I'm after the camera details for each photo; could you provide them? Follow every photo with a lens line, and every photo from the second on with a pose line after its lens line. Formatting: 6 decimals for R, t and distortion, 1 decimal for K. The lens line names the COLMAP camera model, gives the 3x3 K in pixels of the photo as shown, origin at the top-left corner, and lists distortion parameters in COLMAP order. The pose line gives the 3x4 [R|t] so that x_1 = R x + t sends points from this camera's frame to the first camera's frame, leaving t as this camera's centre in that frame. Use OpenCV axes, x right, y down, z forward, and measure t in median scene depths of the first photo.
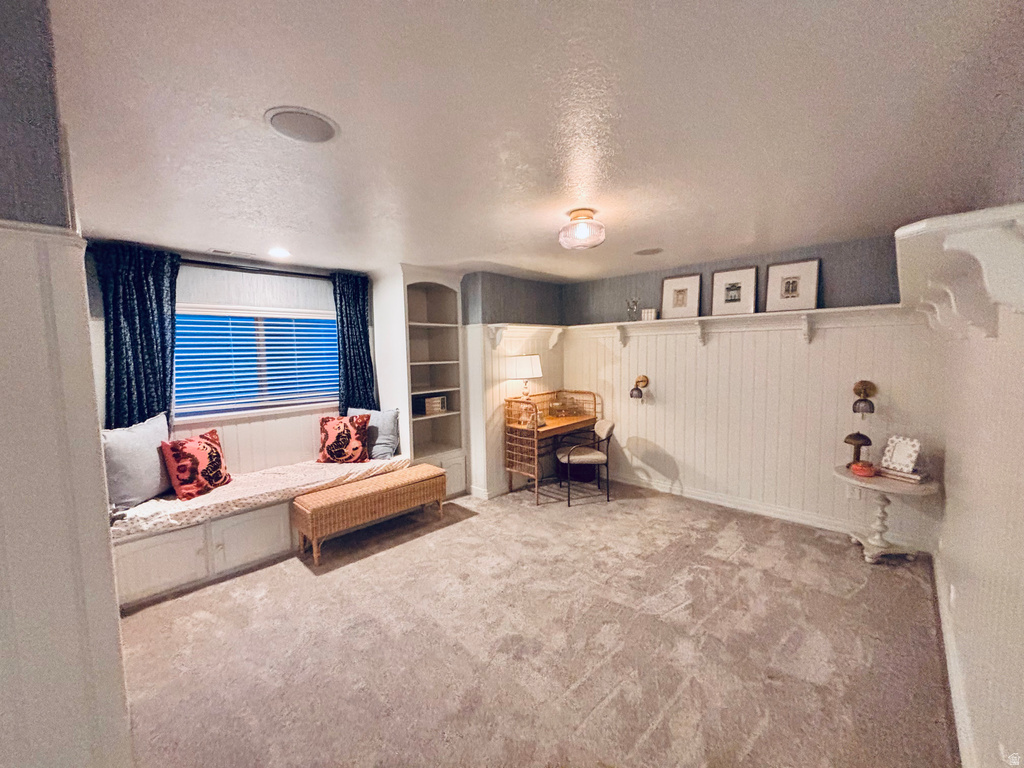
lens RADIAL K [[412.2, 0, 512.0], [0, 412.2, 384.0], [0, 0, 1]] dist [-0.001626, -0.000148]
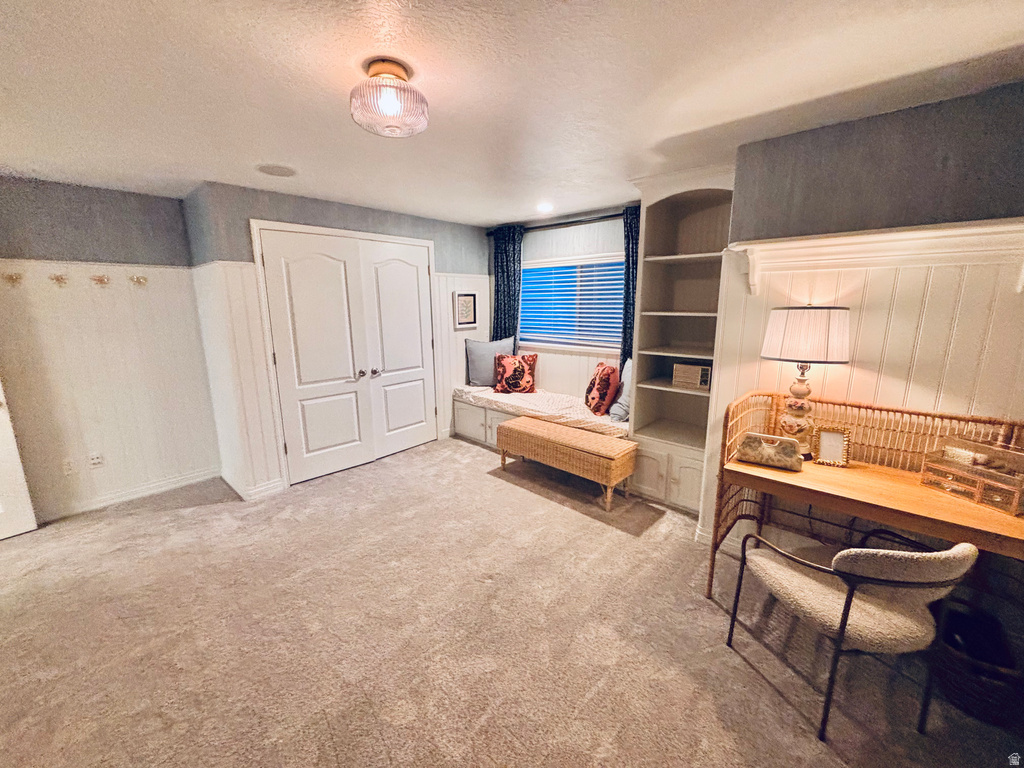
lens RADIAL K [[412.2, 0, 512.0], [0, 412.2, 384.0], [0, 0, 1]] dist [-0.001626, -0.000148]
pose [[0.007520, 0.218108, -0.975896, 0.651905], [-0.073578, 0.973399, 0.216982, -0.085203], [0.997261, 0.070172, 0.023368, 0.909054]]
